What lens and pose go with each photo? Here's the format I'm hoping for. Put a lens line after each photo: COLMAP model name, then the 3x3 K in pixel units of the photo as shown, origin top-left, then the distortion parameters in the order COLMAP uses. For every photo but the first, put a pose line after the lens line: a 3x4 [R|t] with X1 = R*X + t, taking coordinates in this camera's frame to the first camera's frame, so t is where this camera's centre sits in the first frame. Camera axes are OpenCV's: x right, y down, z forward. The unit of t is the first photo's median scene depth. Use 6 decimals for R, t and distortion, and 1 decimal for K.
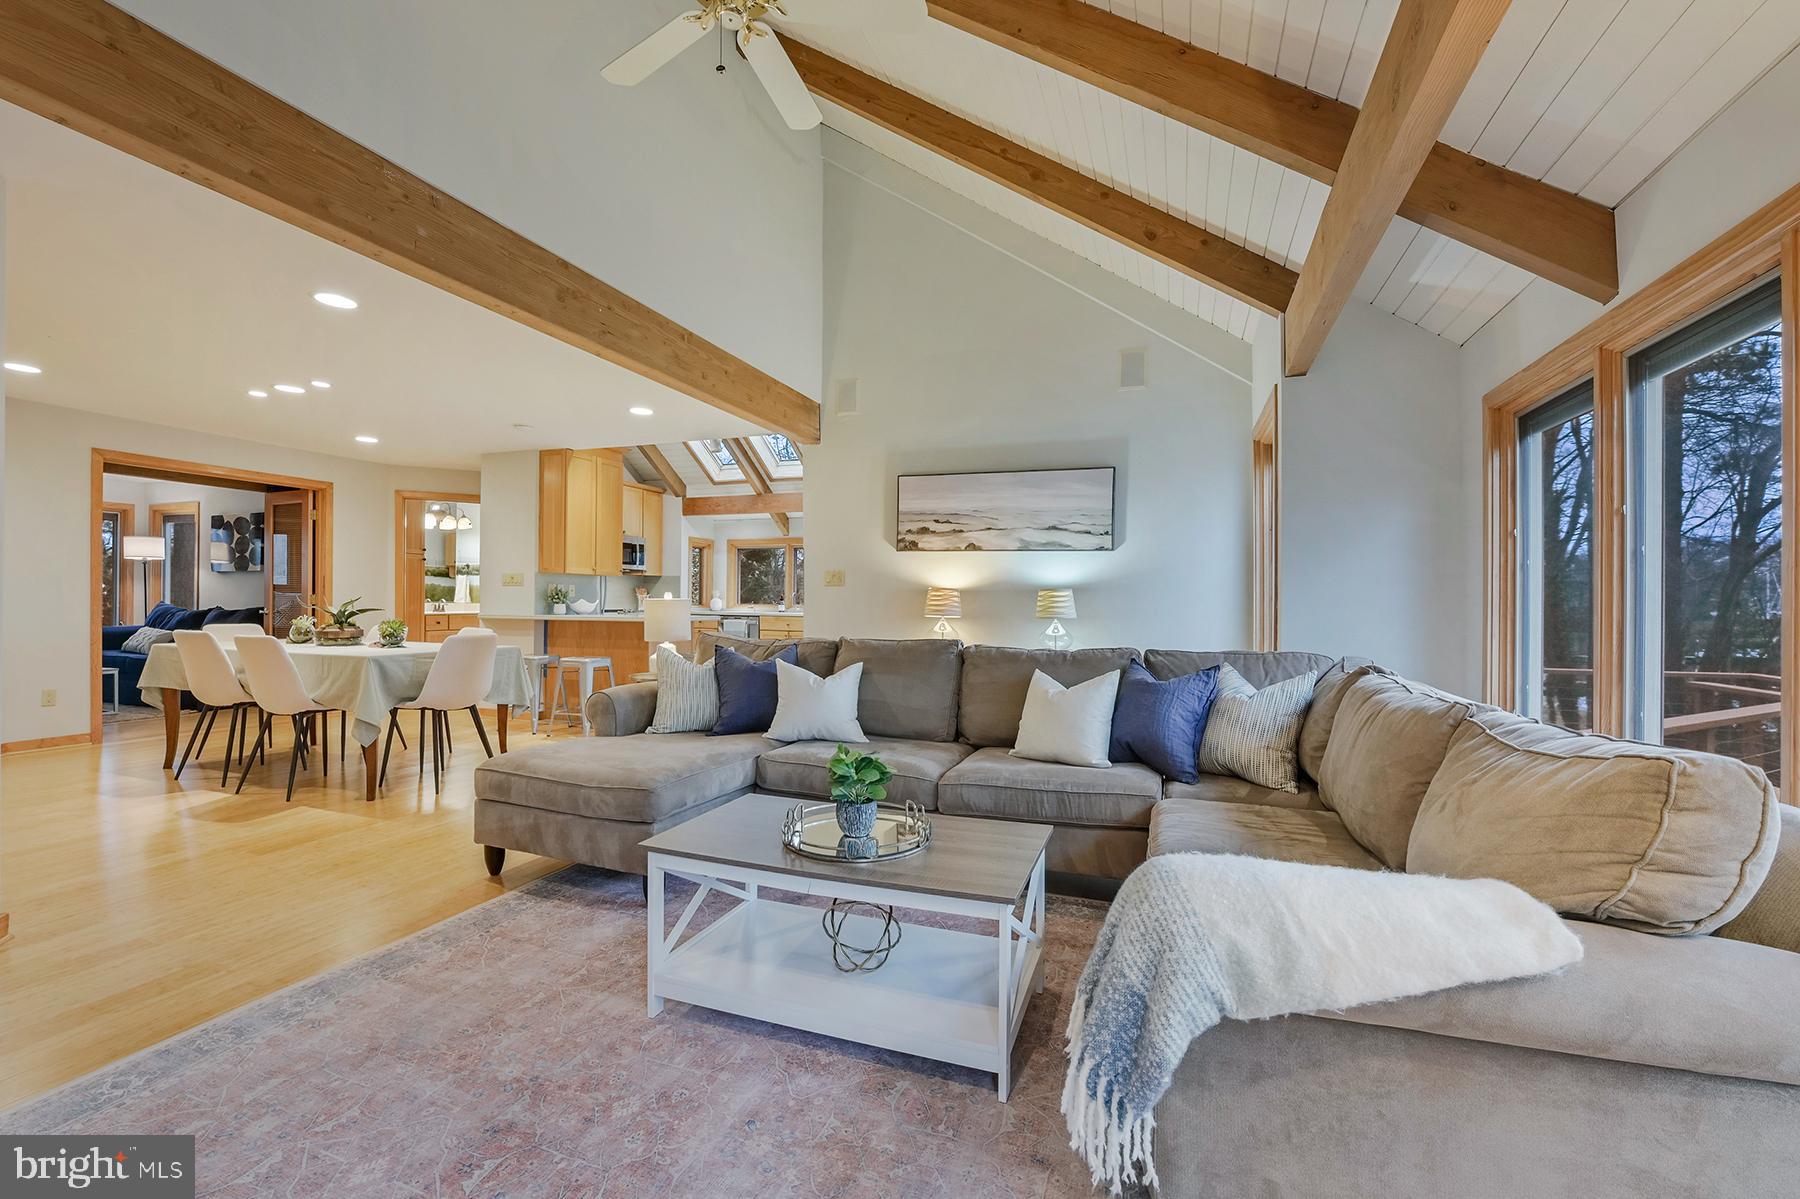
lens RADIAL K [[737.5, 0, 899.2], [0, 737.5, 604.4], [0, 0, 1]] dist [0.000844, -0.000035]
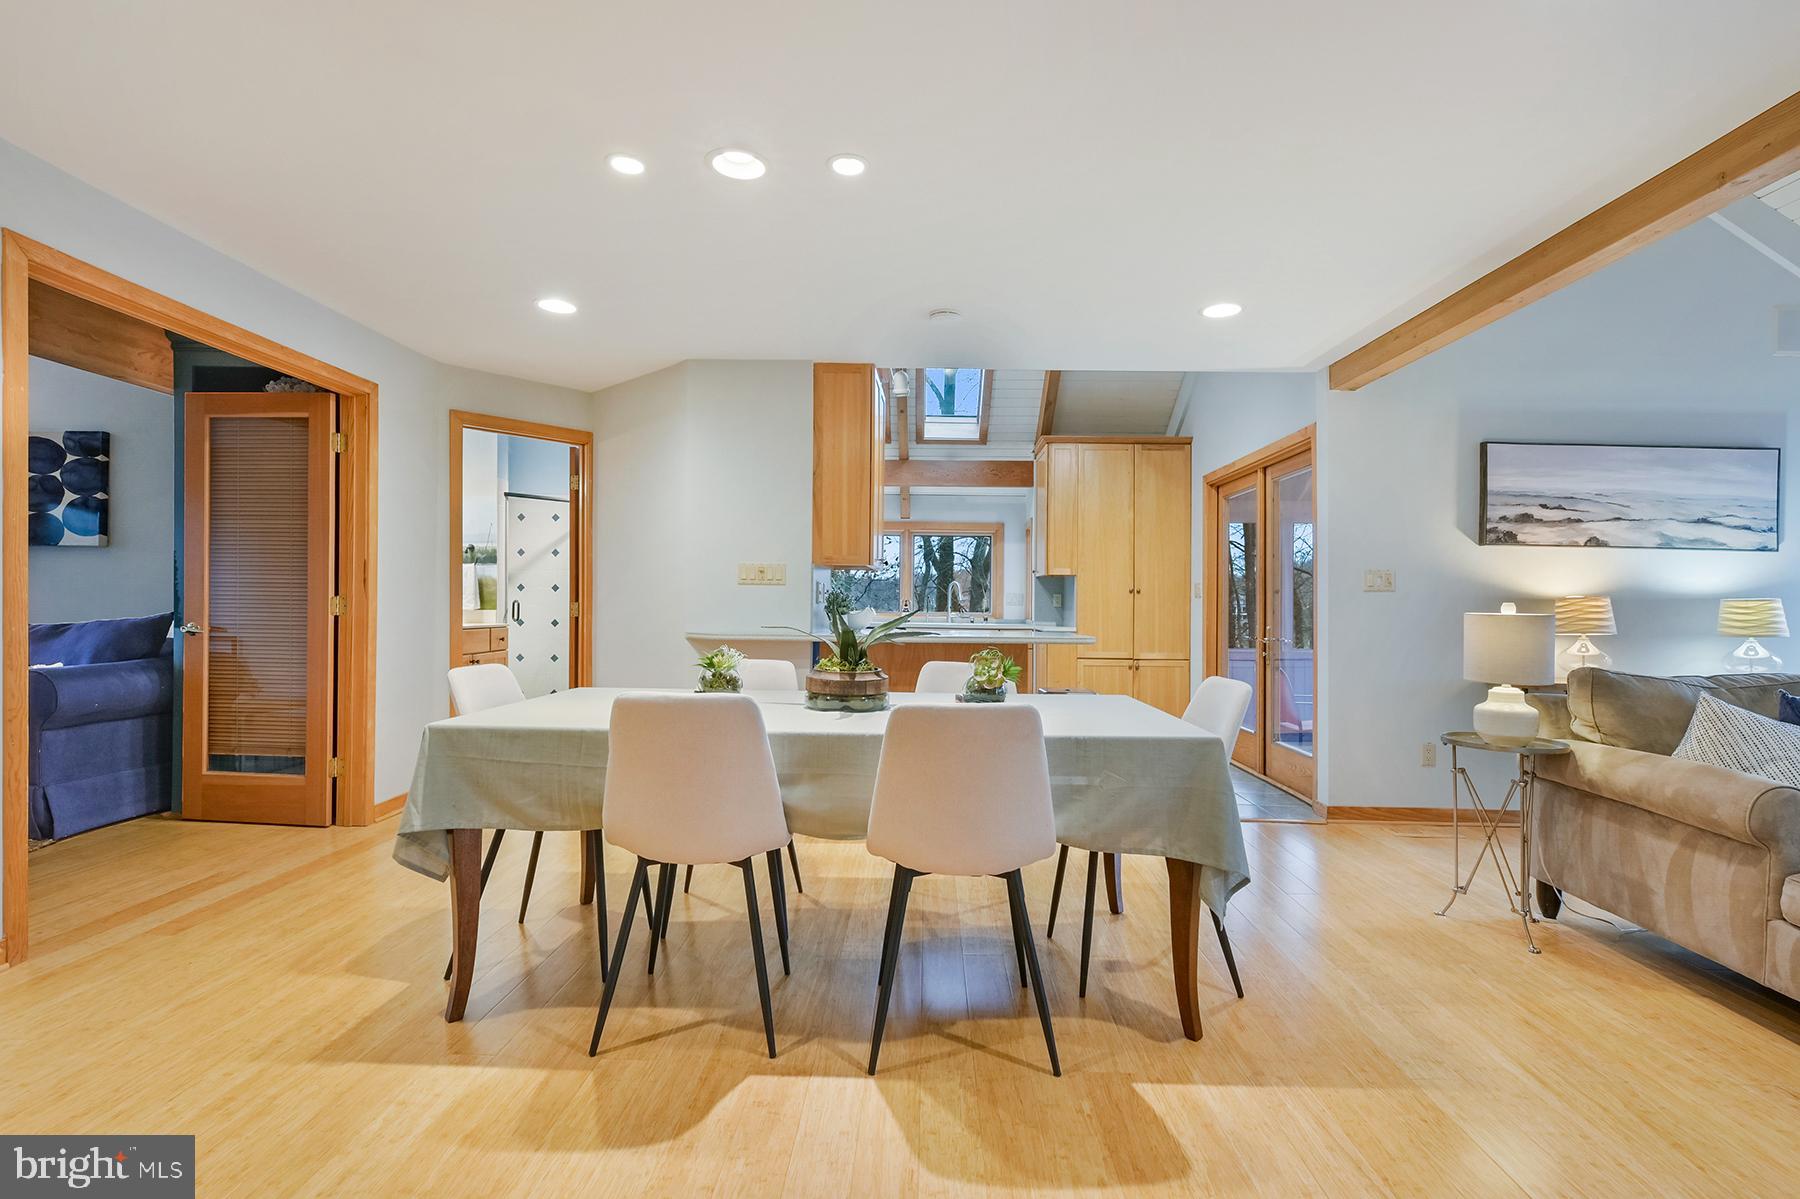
lens RADIAL K [[823.4, 0, 906.1], [0, 823.4, 602.0], [0, 0, 1]] dist [0.019447, -0.000613]
pose [[0.935742, 0.002807, 0.352675, -0.851566], [-0.001569, 0.999992, -0.003797, -0.011335], [-0.352682, 0.003000, 0.935738, 0.437076]]
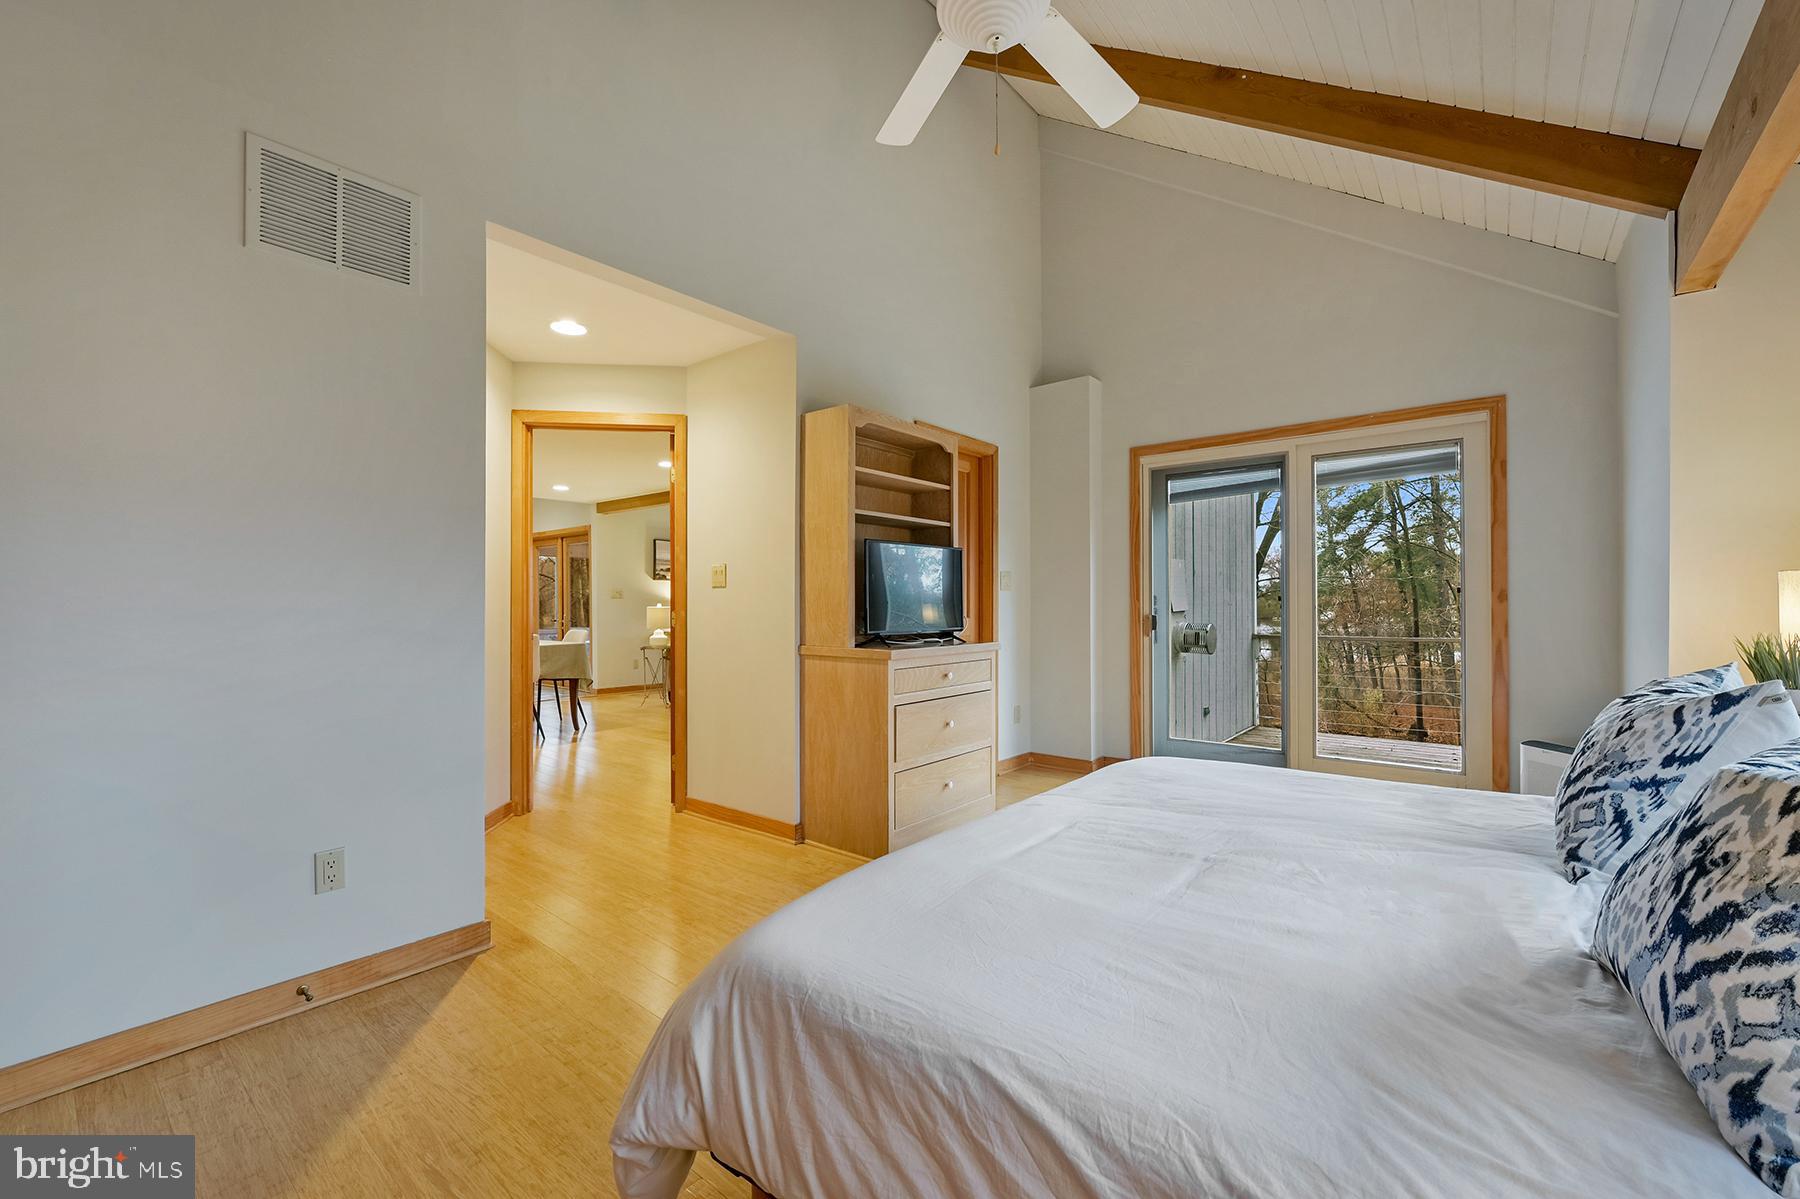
lens RADIAL K [[737.5, 0, 899.2], [0, 737.5, 604.4], [0, 0, 1]] dist [0.000844, -0.000035]
pose [[0.292032, -0.002231, 0.956406, -1.636178], [0.002305, 0.999996, 0.001629, -0.012827], [-0.956406, 0.001729, 0.292036, -0.135331]]
